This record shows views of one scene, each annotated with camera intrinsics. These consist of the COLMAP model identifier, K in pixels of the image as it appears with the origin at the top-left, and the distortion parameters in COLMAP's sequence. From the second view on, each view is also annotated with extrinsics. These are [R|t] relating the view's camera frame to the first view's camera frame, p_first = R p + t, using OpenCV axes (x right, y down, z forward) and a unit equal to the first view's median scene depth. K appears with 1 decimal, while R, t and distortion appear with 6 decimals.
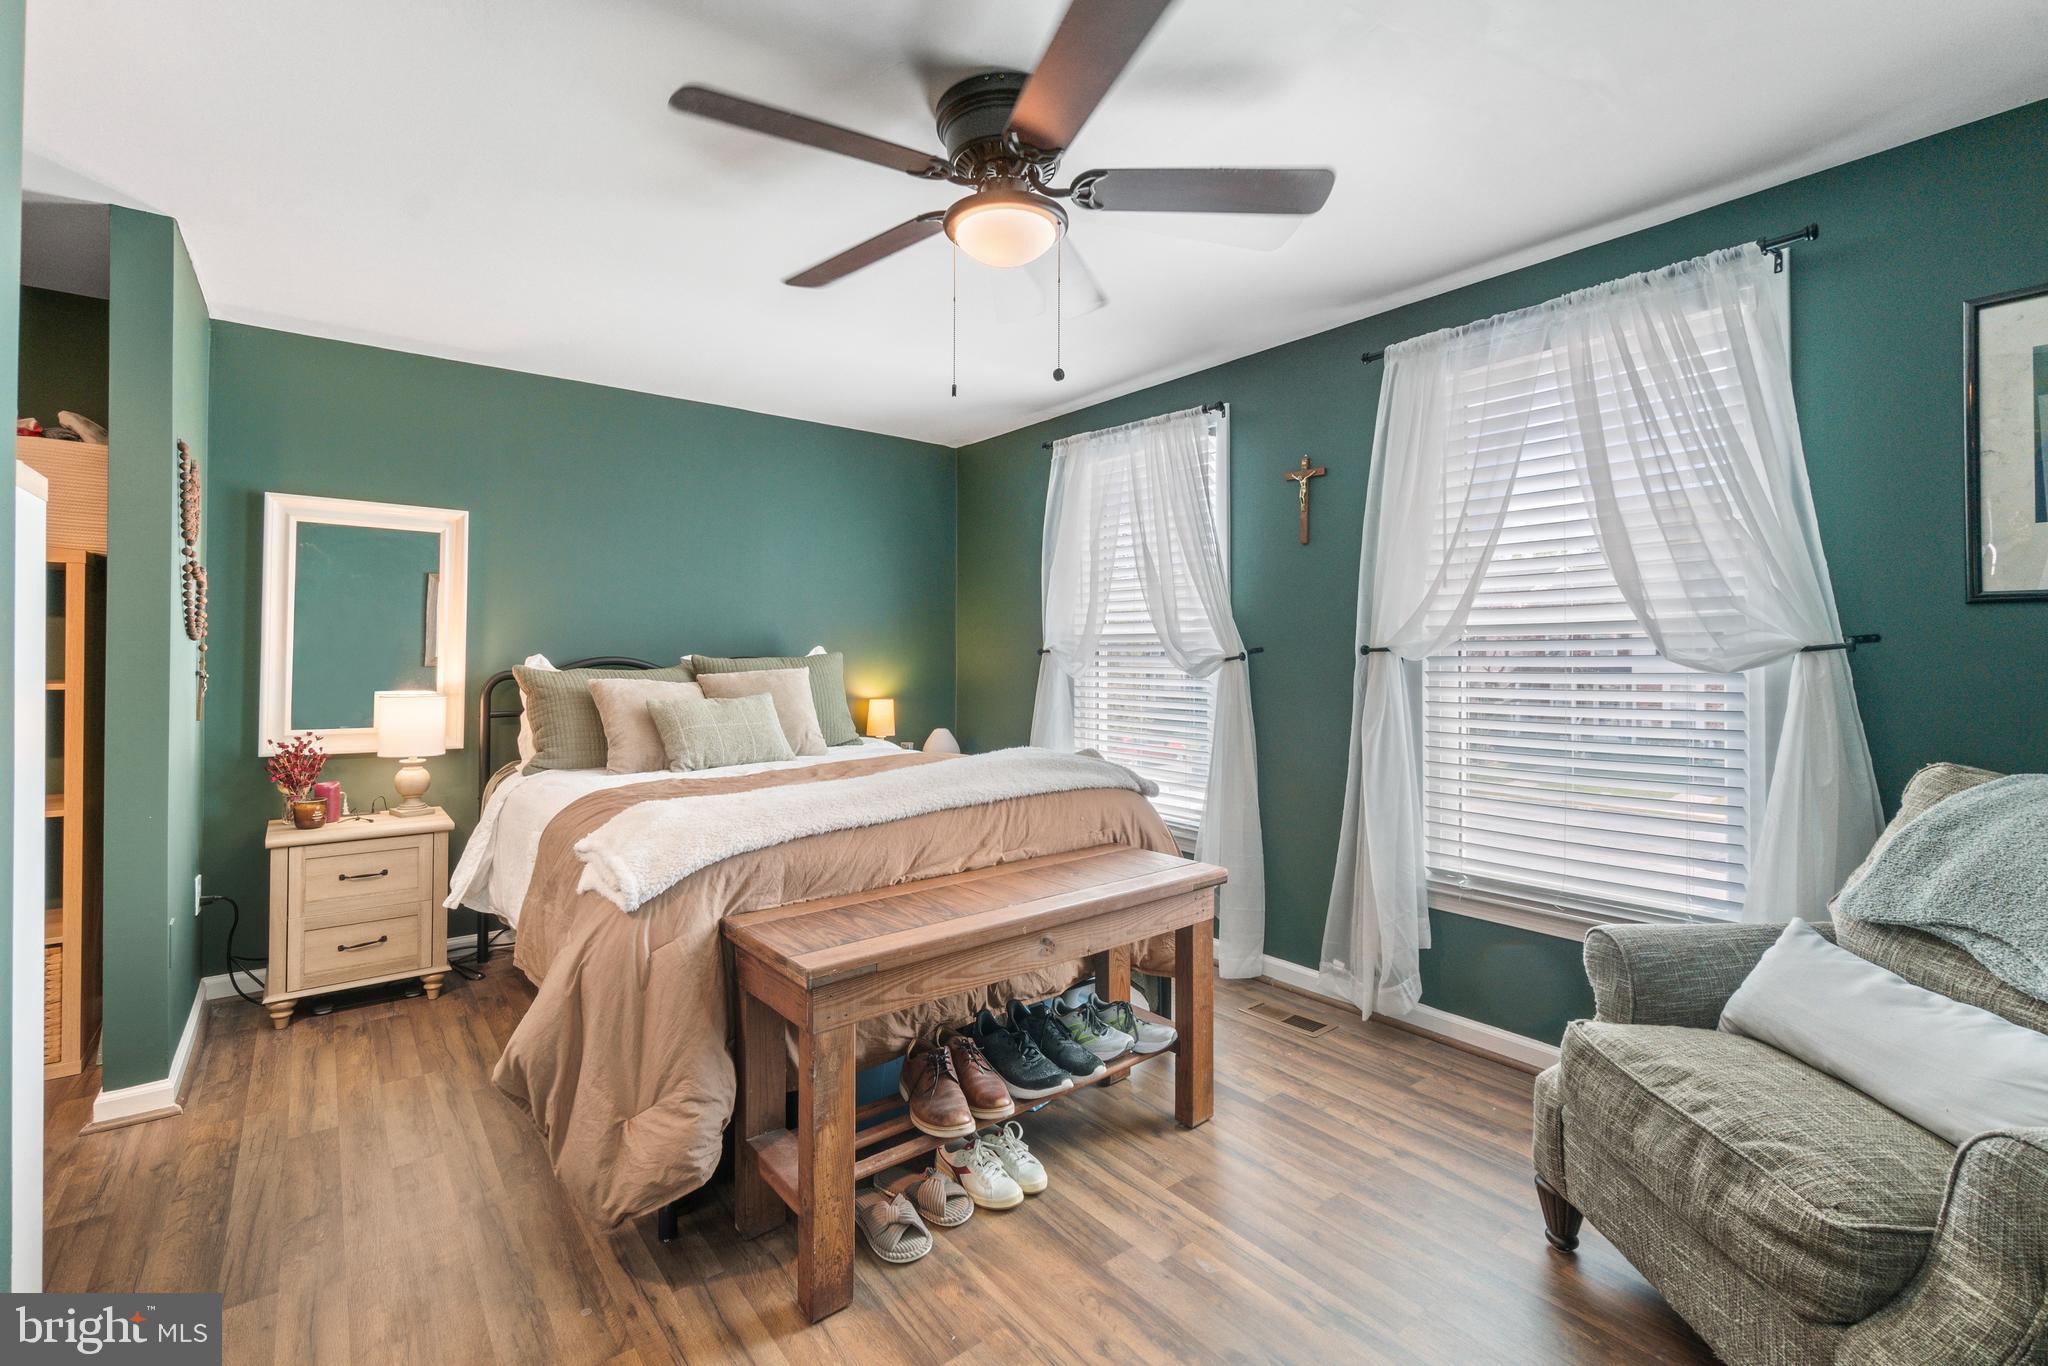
lens RADIAL K [[887.1, 0, 1017.0], [0, 887.1, 679.5], [0, 0, 1]] dist [-0.006283, 0.000062]
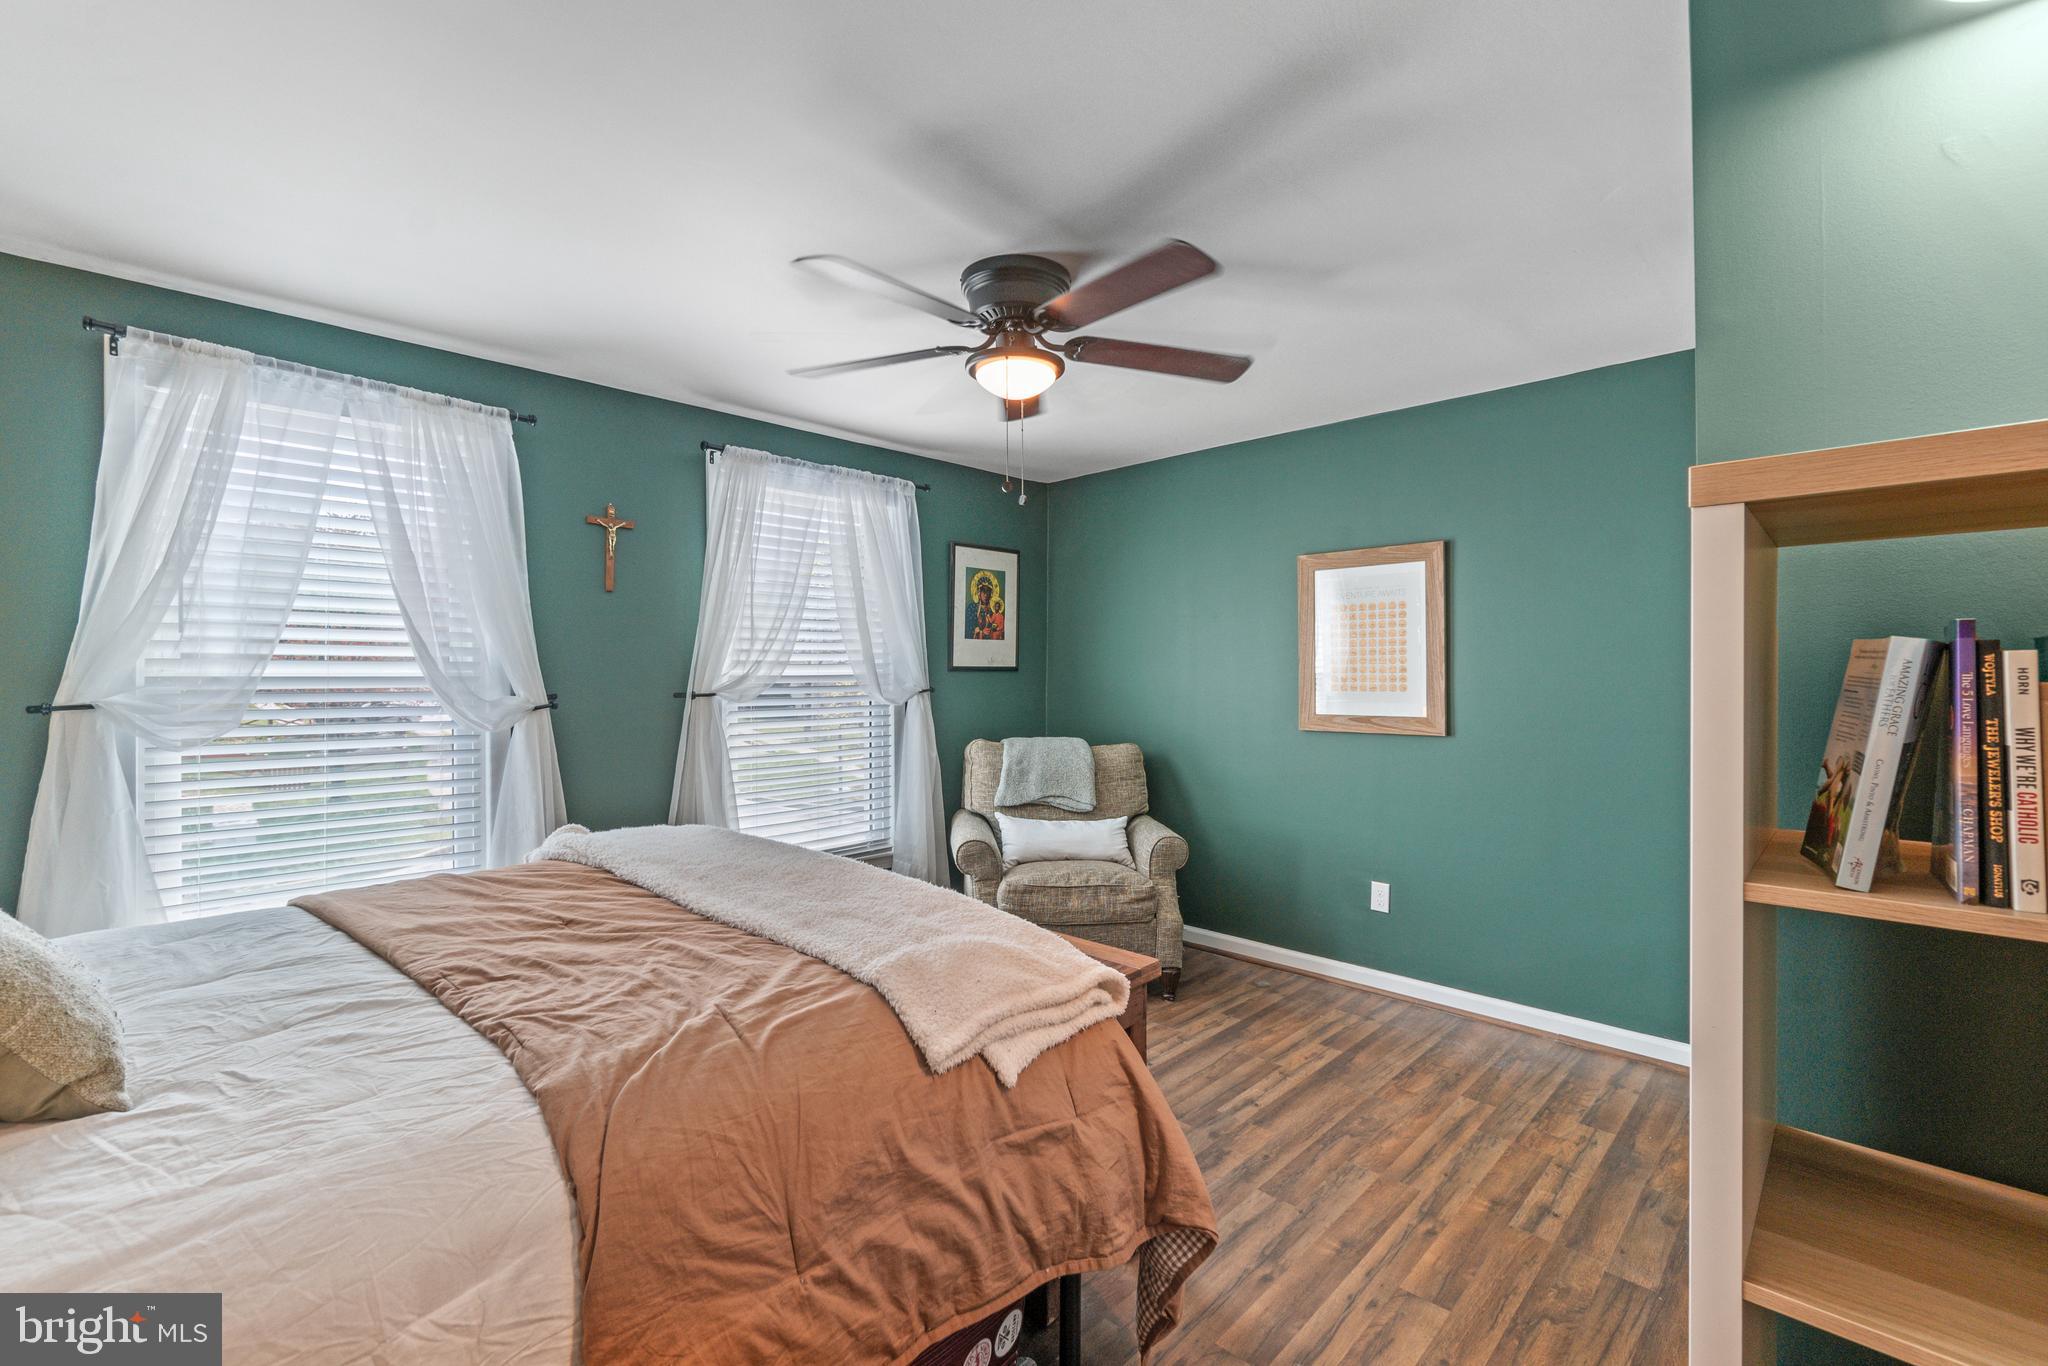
lens RADIAL K [[887.1, 0, 1017.0], [0, 887.1, 679.5], [0, 0, 1]] dist [-0.006283, 0.000062]
pose [[-0.126424, 0.009658, 0.991929, -0.898407], [0.041432, 0.999131, -0.004447, -0.034531], [-0.991111, 0.040535, -0.126714, 0.823048]]
